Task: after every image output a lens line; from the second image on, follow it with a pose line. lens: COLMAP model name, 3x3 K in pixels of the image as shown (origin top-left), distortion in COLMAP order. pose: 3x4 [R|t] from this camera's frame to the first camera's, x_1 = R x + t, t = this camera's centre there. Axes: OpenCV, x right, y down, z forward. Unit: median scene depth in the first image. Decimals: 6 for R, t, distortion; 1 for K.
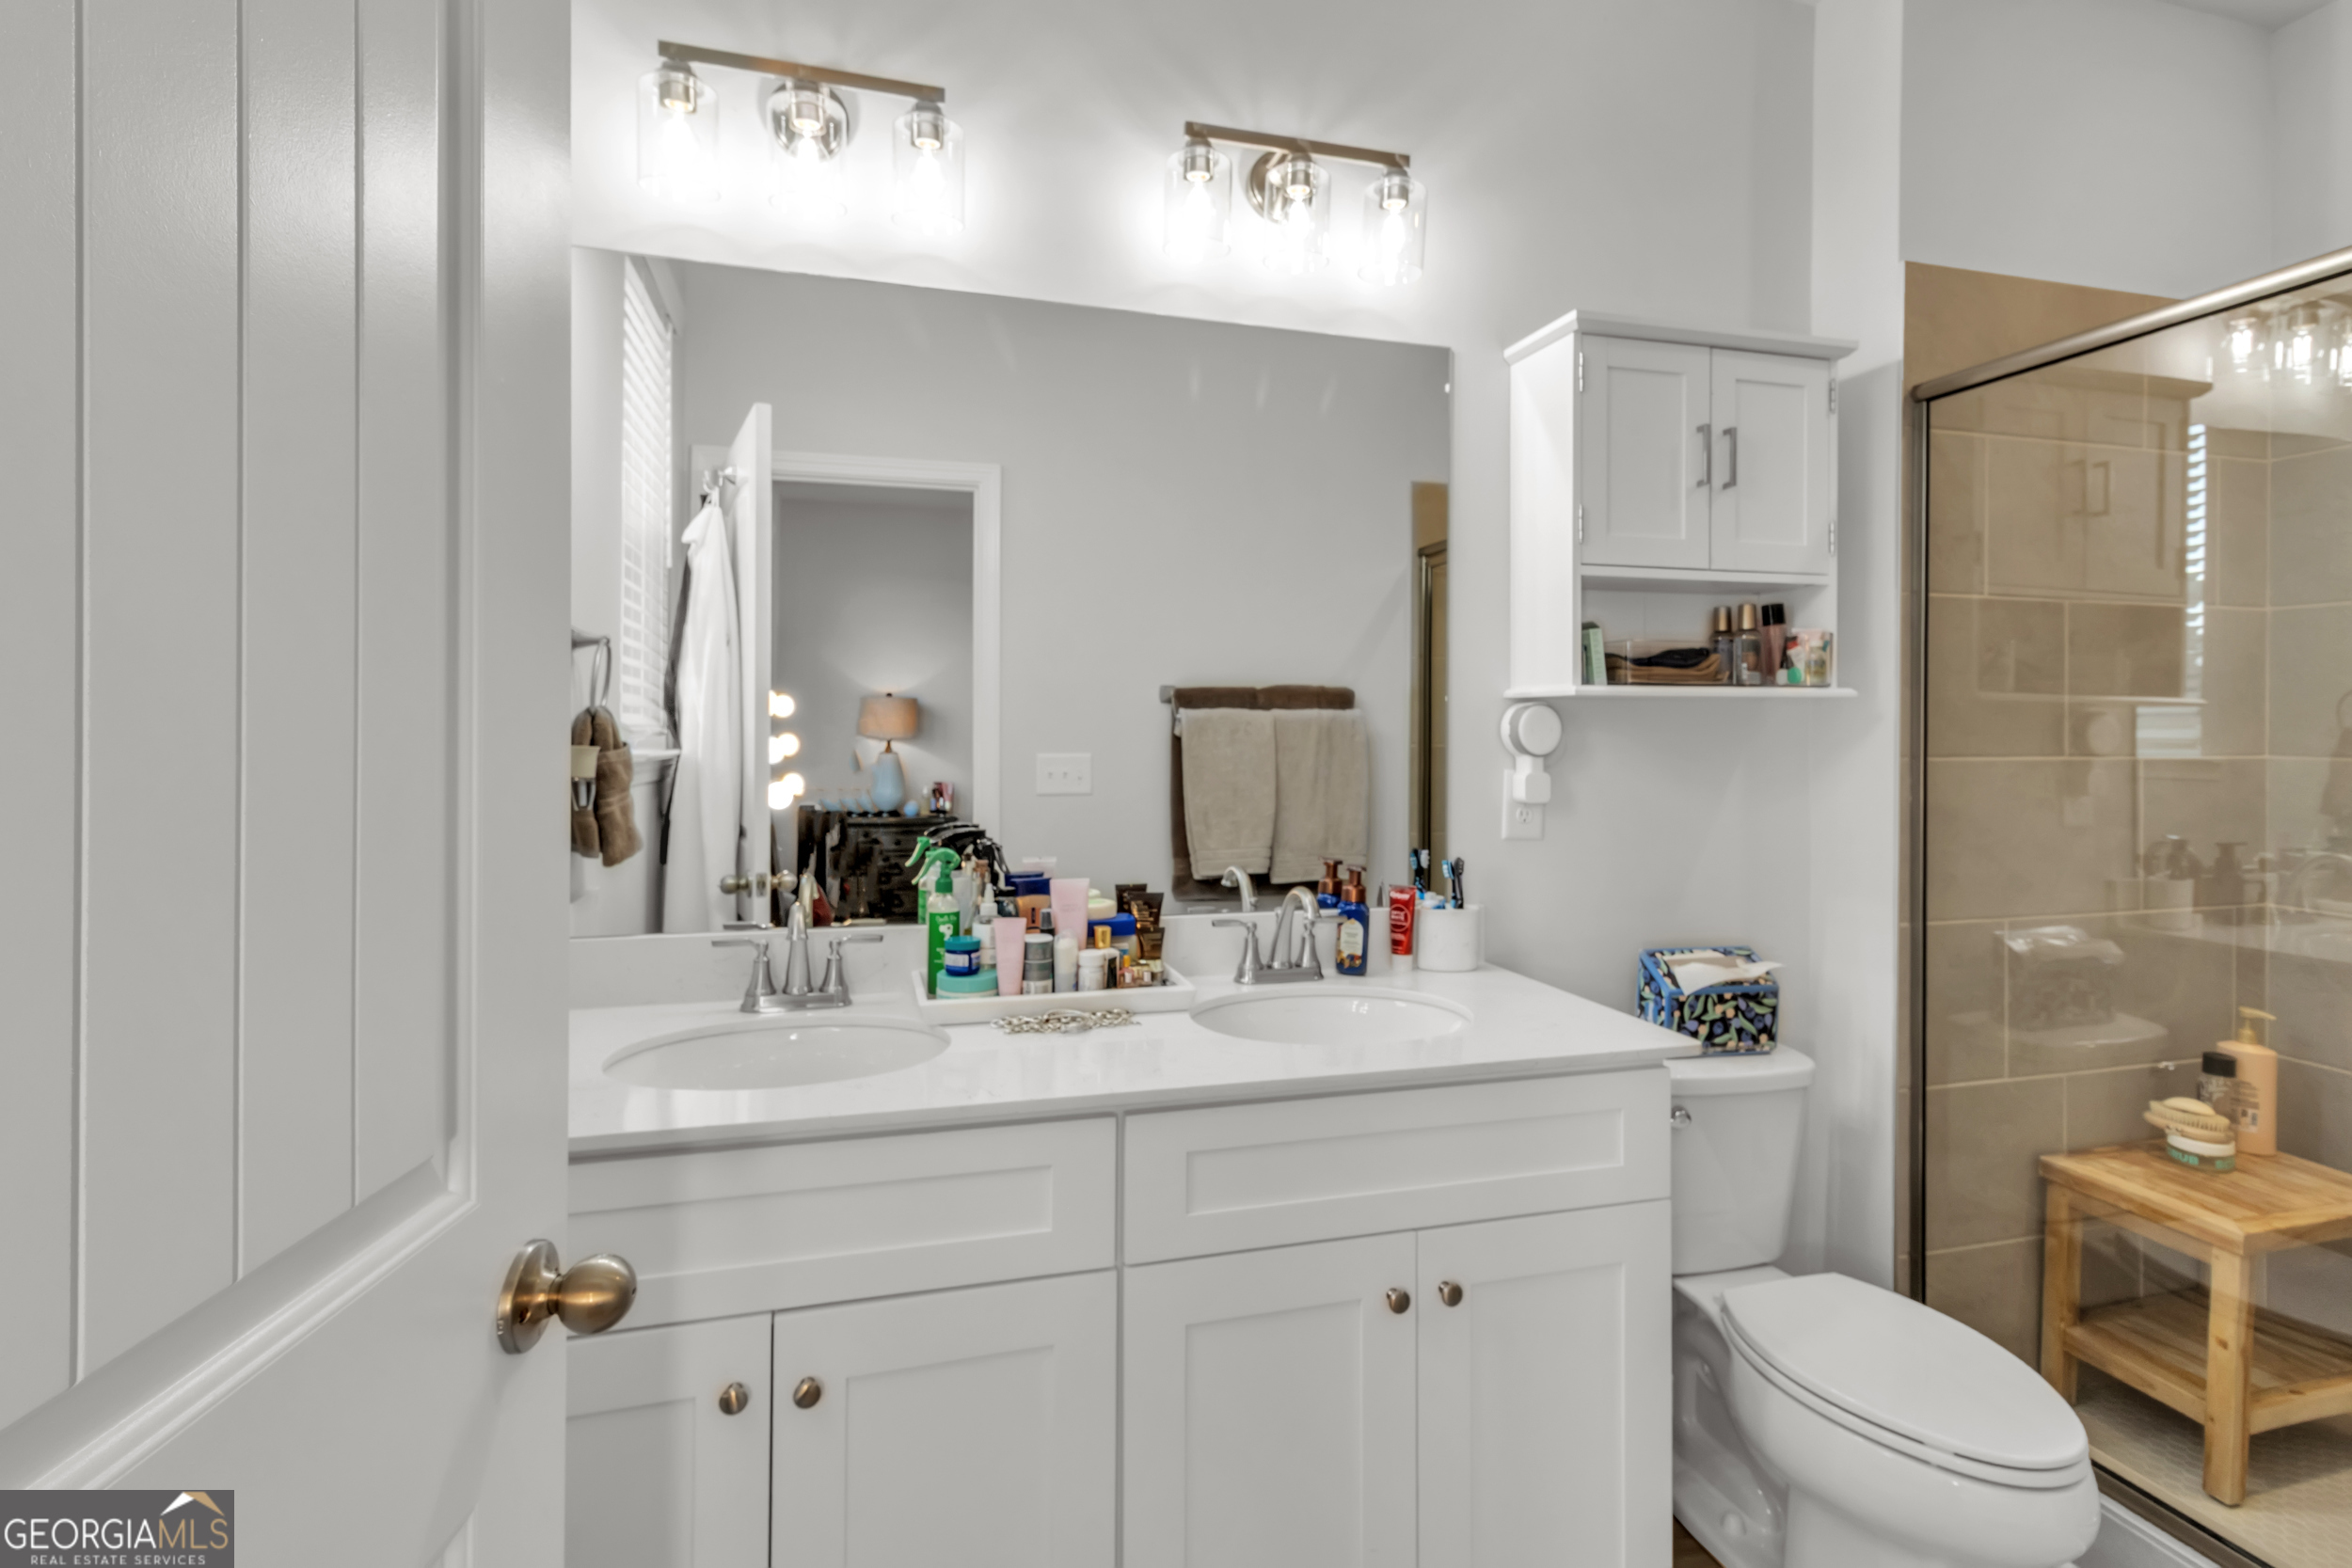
lens RADIAL K [[1114.2, 0, 1185.1], [0, 1114.2, 739.2], [0, 0, 1]] dist [0.001020, -0.000290]
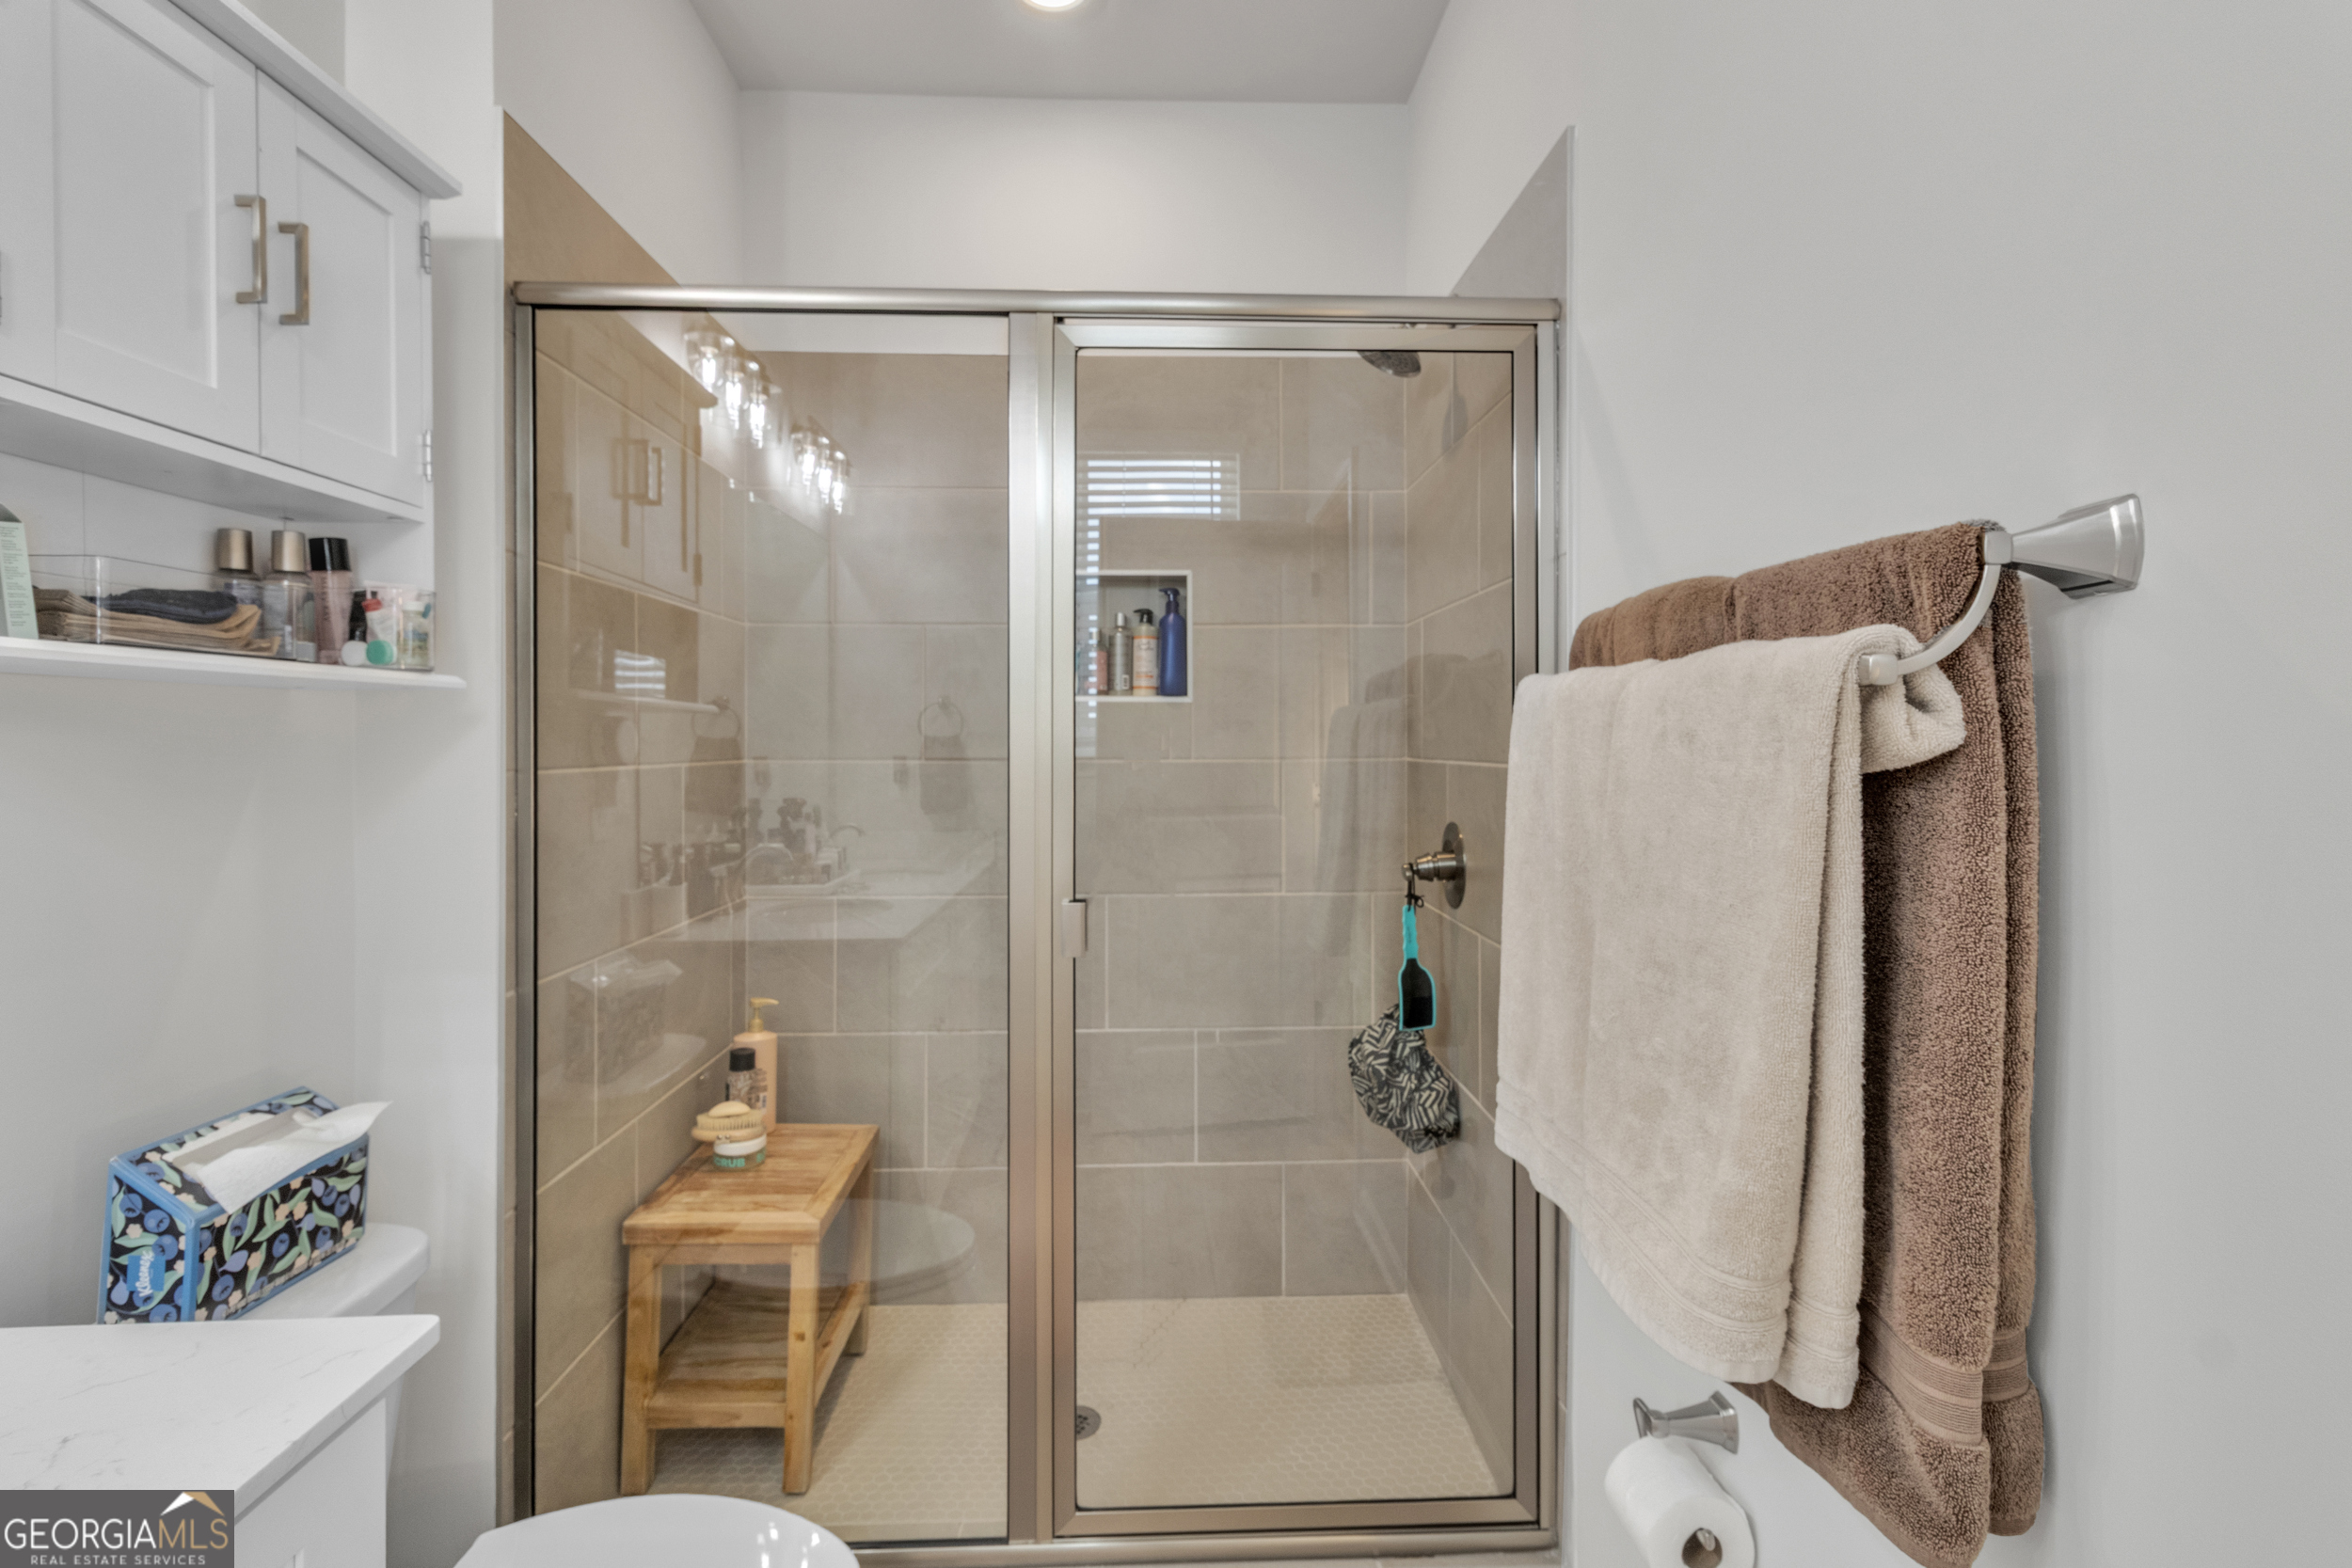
lens RADIAL K [[1114.2, 0, 1185.1], [0, 1114.2, 739.2], [0, 0, 1]] dist [0.001020, -0.000290]
pose [[0.226840, -0.002777, 0.973928, 0.017438], [0.011896, 0.999929, 0.000080, -0.000048], [-0.973859, 0.011568, 0.226857, 0.393598]]
